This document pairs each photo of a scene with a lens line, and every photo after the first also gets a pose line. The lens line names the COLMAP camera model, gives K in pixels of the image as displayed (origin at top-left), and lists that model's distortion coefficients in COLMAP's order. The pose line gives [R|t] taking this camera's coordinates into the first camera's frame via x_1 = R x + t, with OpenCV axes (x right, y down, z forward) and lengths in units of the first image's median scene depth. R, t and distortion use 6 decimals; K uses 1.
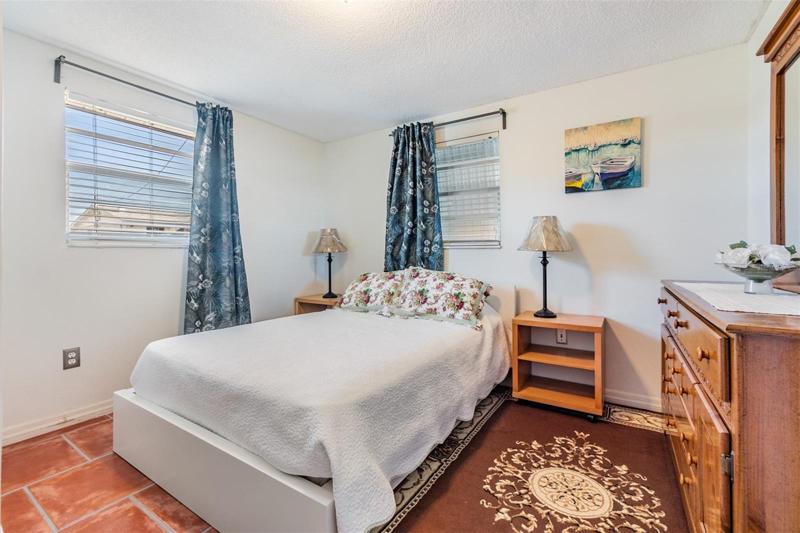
lens RADIAL K [[348.9, 0, 402.0], [0, 348.9, 258.2], [0, 0, 1]] dist [-0.002534, -0.000028]
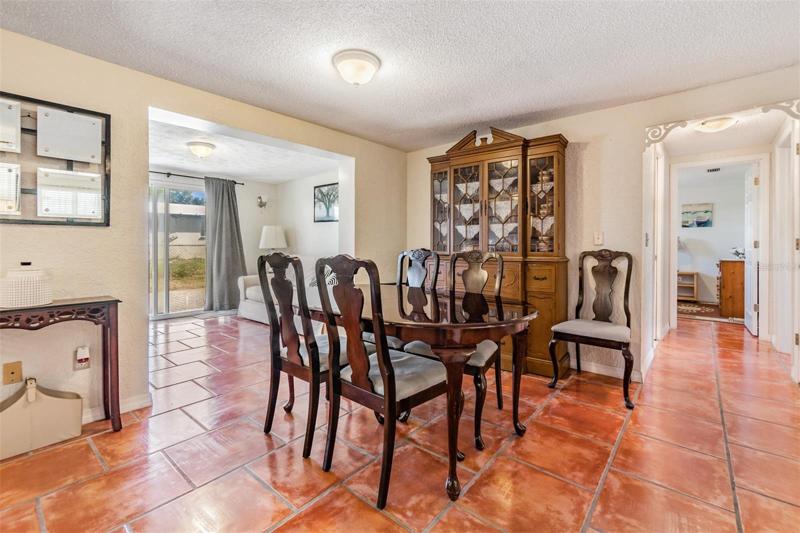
lens RADIAL K [[338.2, 0, 400.9], [0, 338.2, 253.1], [0, 0, 1]] dist [-0.000853, -0.000034]
pose [[0.992570, 0.010603, -0.121216, -1.530410], [-0.008084, 0.999741, 0.021255, -0.016574], [0.121410, -0.020118, 0.992399, -2.103209]]
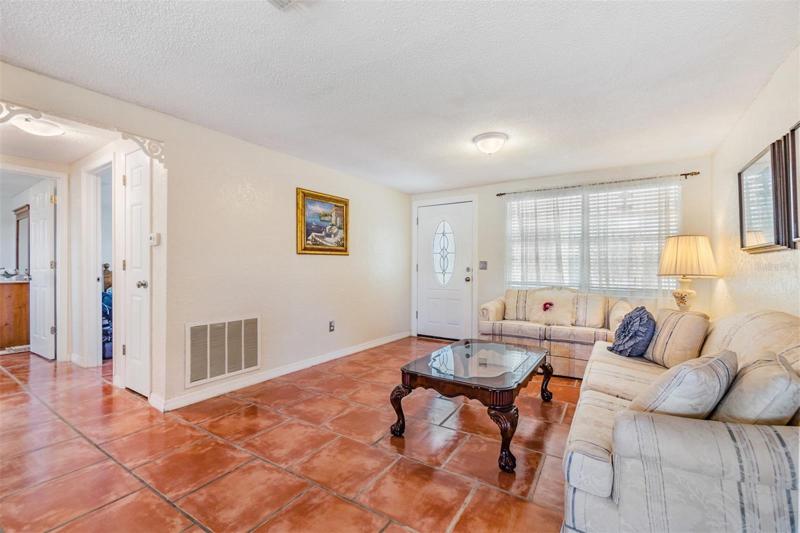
lens RADIAL K [[341.5, 0, 398.3], [0, 341.5, 264.3], [0, 0, 1]] dist [-0.001558, -0.000389]
pose [[-0.000968, 0.007908, 0.999968, -1.603502], [0.004686, 0.999958, -0.007903, -0.018481], [-0.999989, 0.004678, -0.001005, -1.919359]]
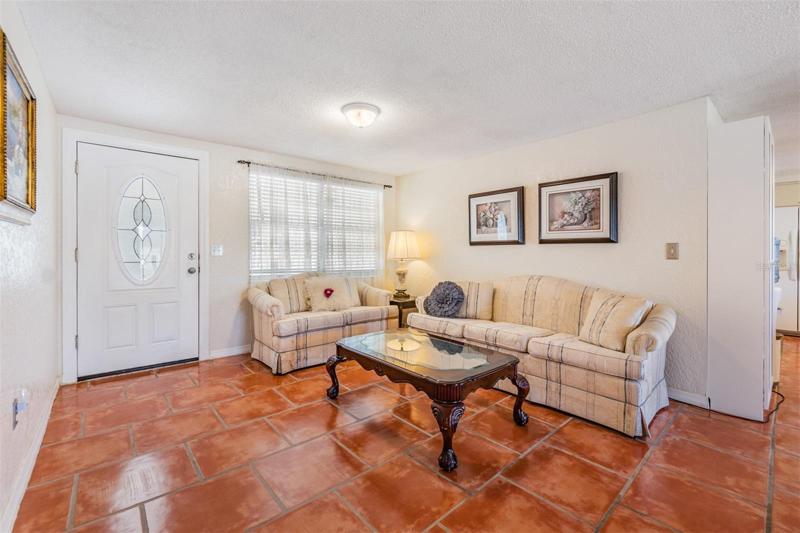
lens RADIAL K [[348.7, 0, 397.0], [0, 348.7, 250.7], [0, 0, 1]] dist [-0.000156, -0.000005]
pose [[-0.961289, -0.001281, 0.275538, -1.065163], [-0.000856, 0.999998, 0.001664, -0.024341], [-0.275540, 0.001364, -0.961289, -1.437410]]
